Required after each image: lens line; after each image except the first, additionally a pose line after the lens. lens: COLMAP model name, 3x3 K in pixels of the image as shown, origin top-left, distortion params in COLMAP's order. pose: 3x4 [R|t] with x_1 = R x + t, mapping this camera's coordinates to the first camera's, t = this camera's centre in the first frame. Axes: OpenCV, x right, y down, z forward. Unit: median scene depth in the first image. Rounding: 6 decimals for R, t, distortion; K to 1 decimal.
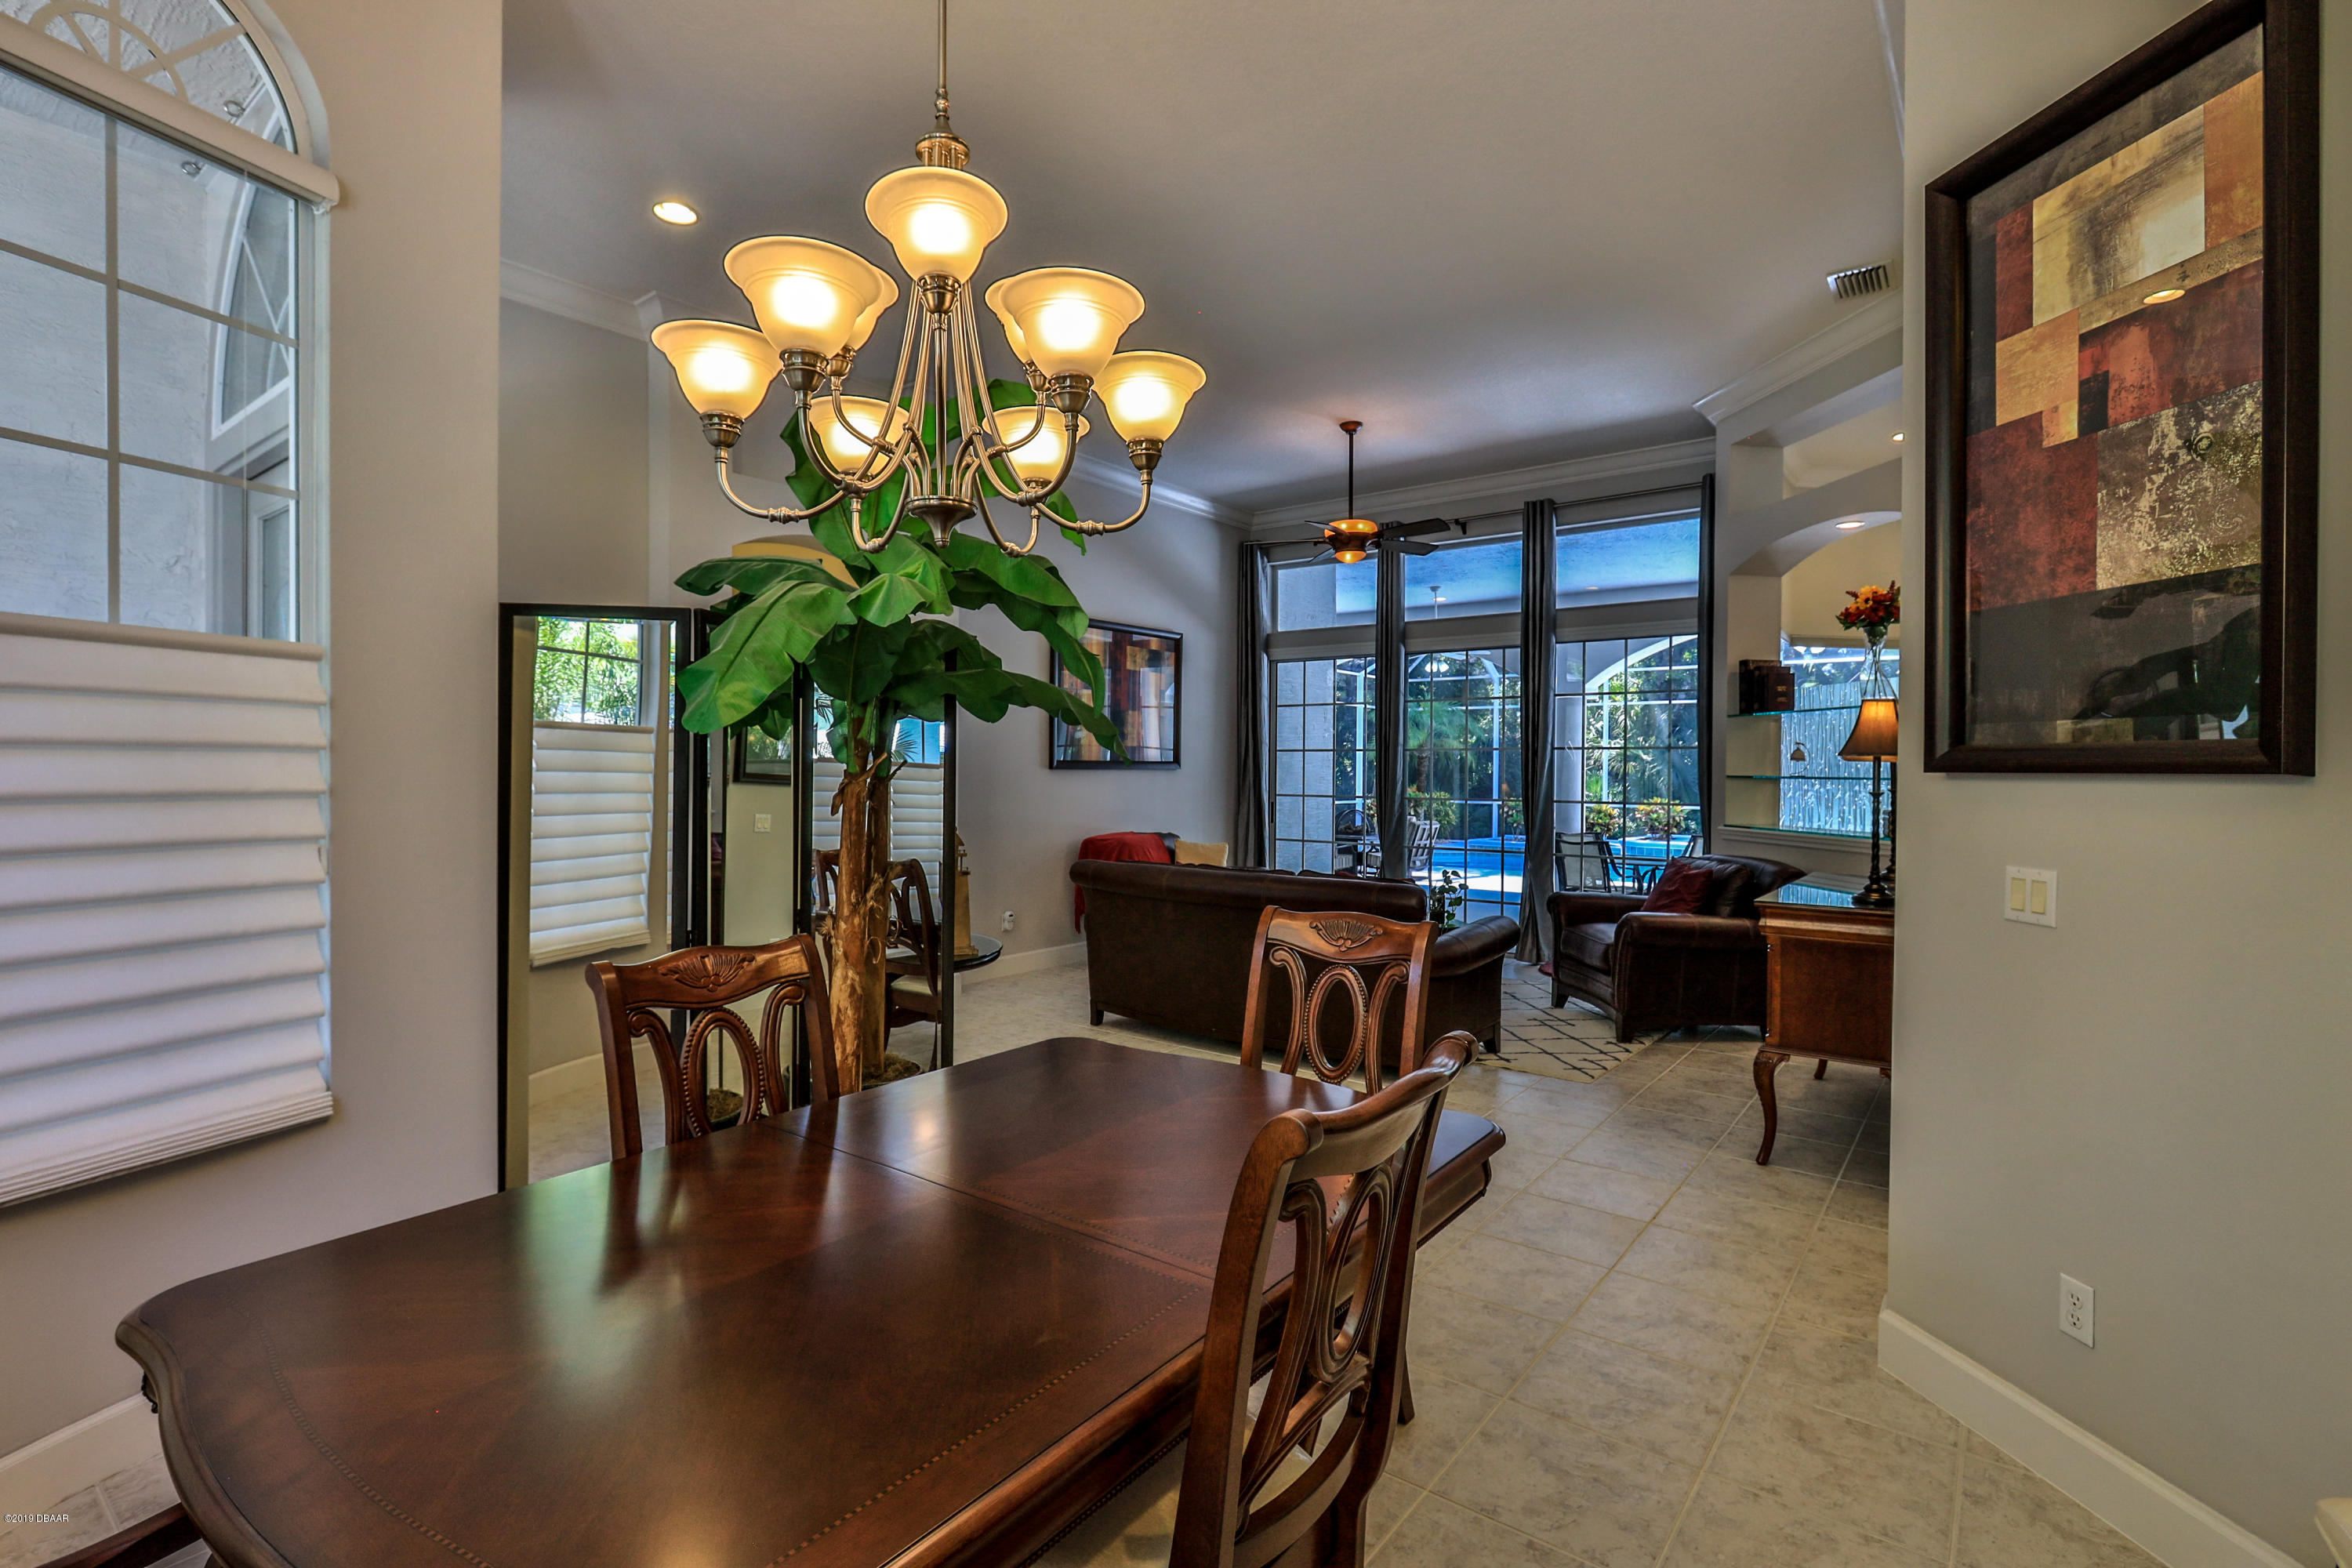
lens RADIAL K [[1099.4, 0, 1150.2], [0, 1099.4, 778.4], [0, 0, 1]] dist [-0.005541, 0.001056]
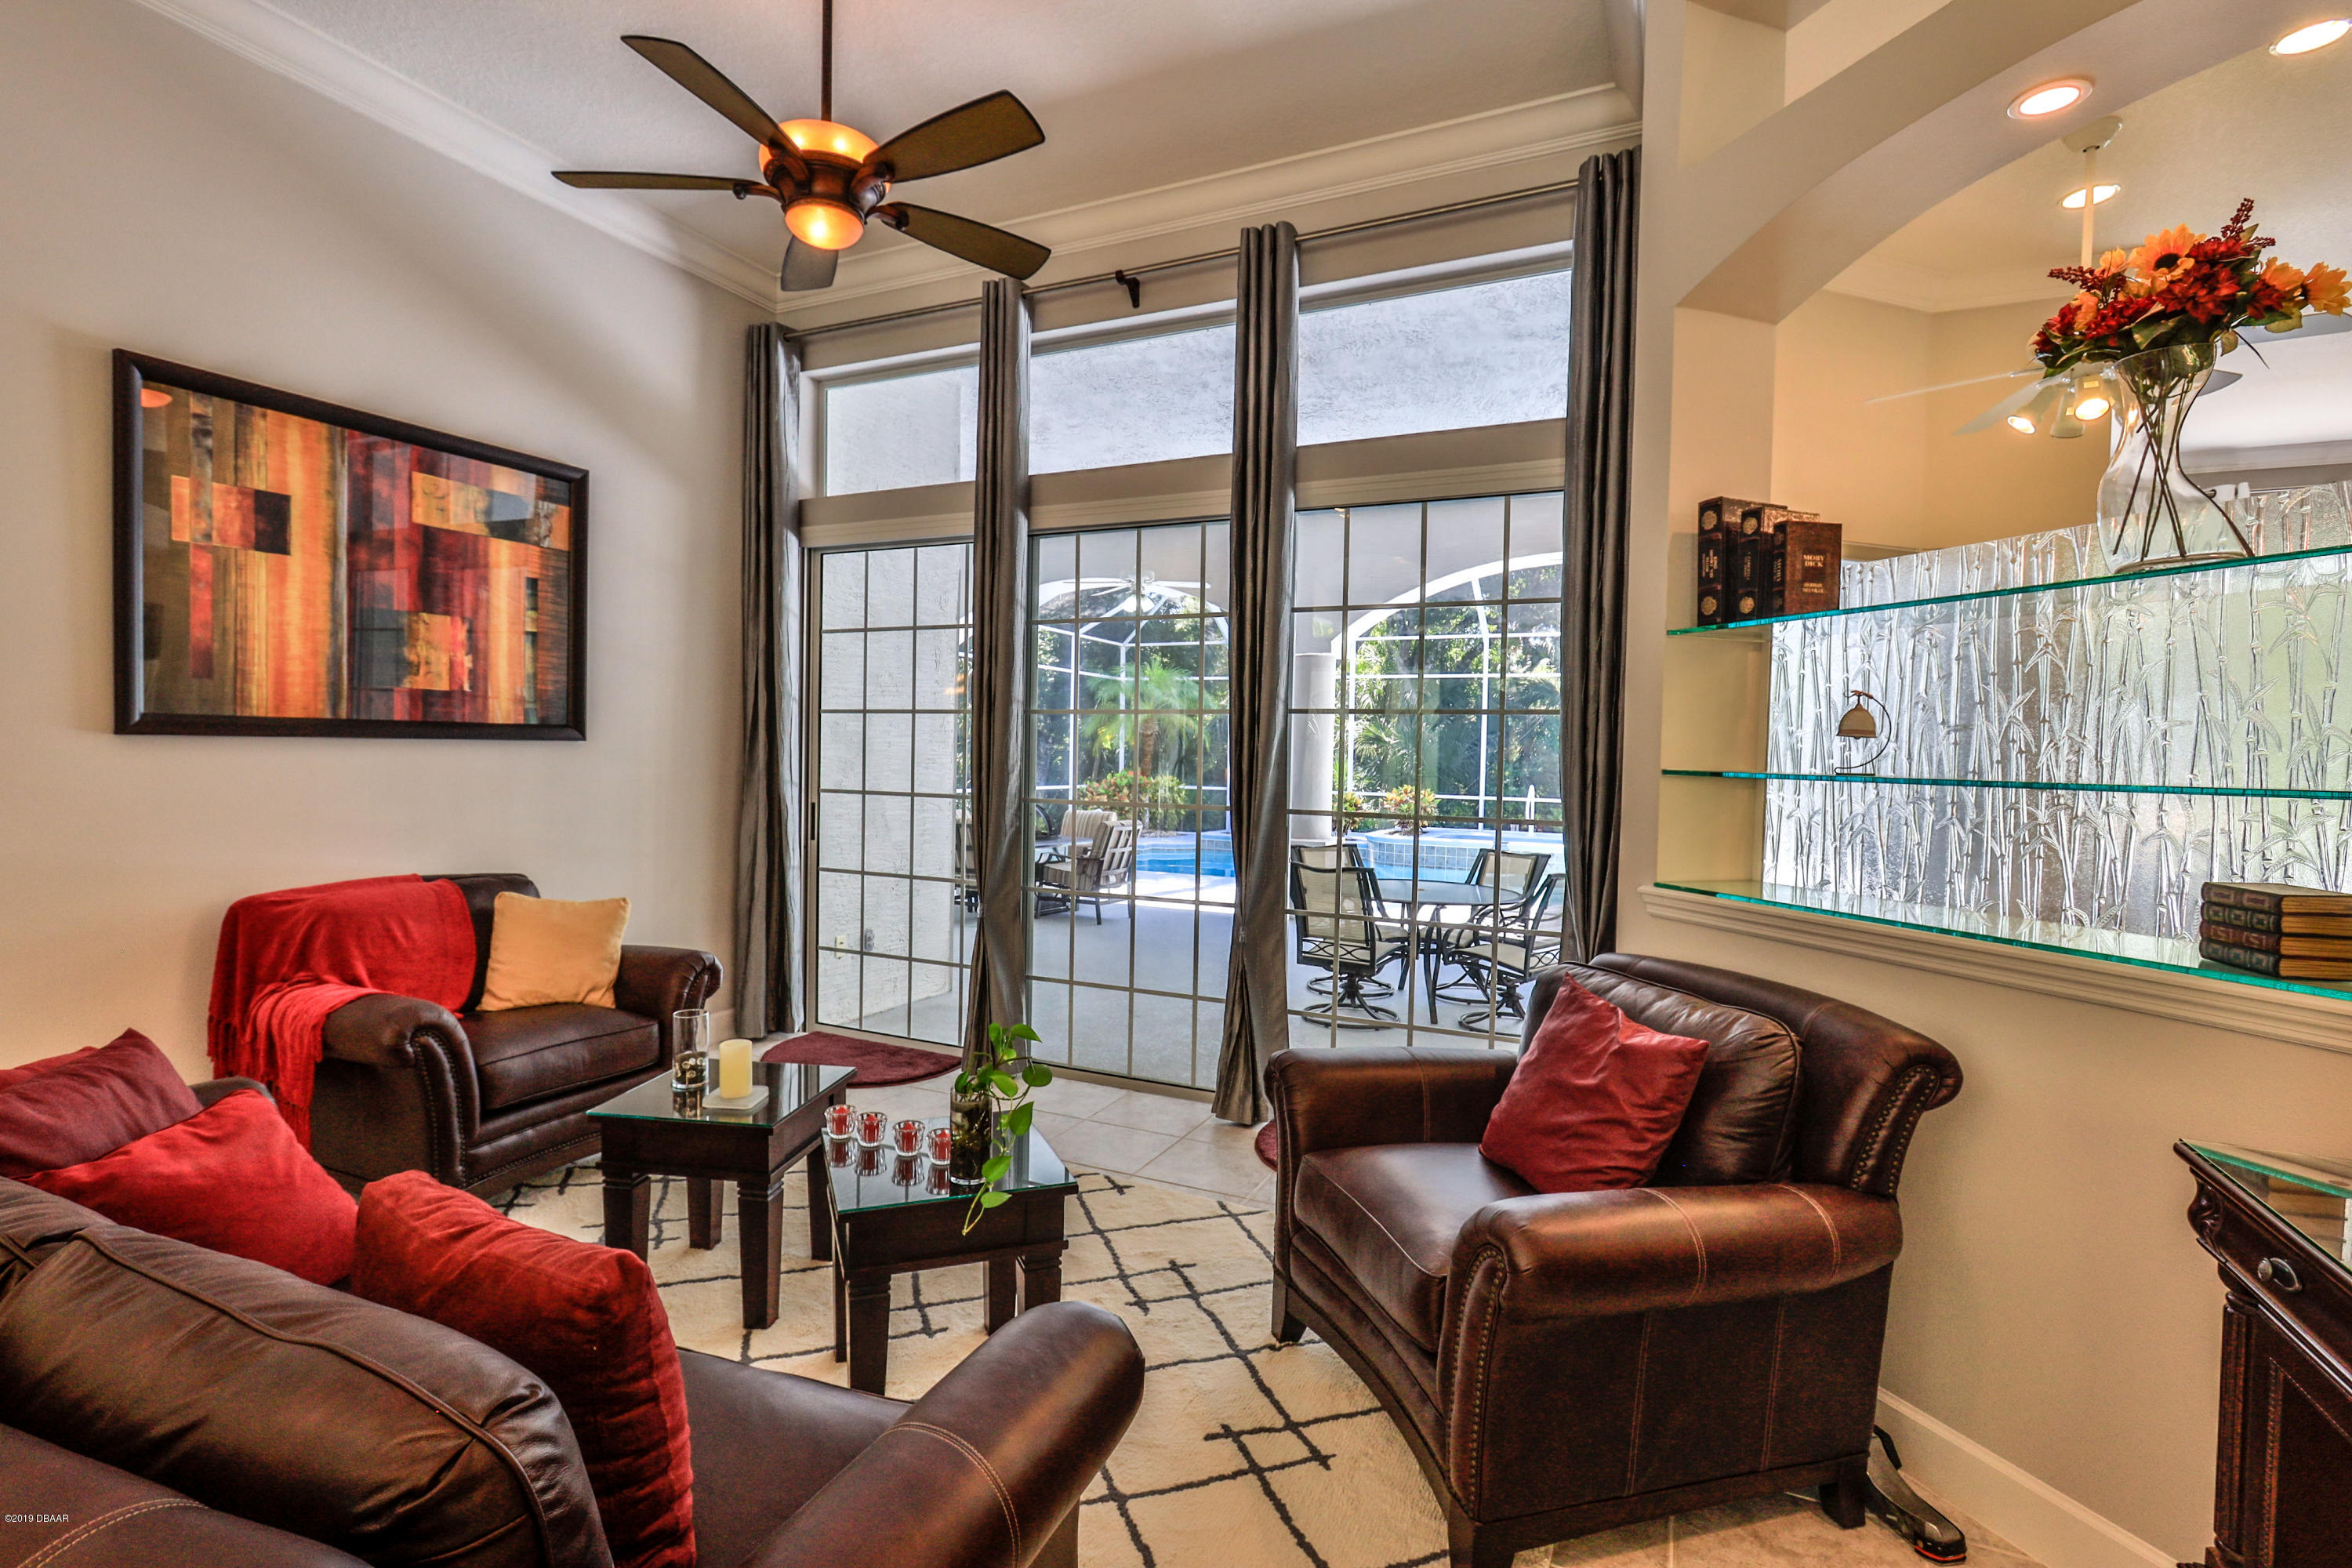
lens RADIAL K [[1099.4, 0, 1150.2], [0, 1099.4, 778.4], [0, 0, 1]] dist [-0.005541, 0.001056]
pose [[0.976427, 0.009564, 0.215636, 0.185987], [-0.012871, 0.999820, 0.013935, -0.002380], [-0.215464, -0.016382, 0.976374, 0.492371]]
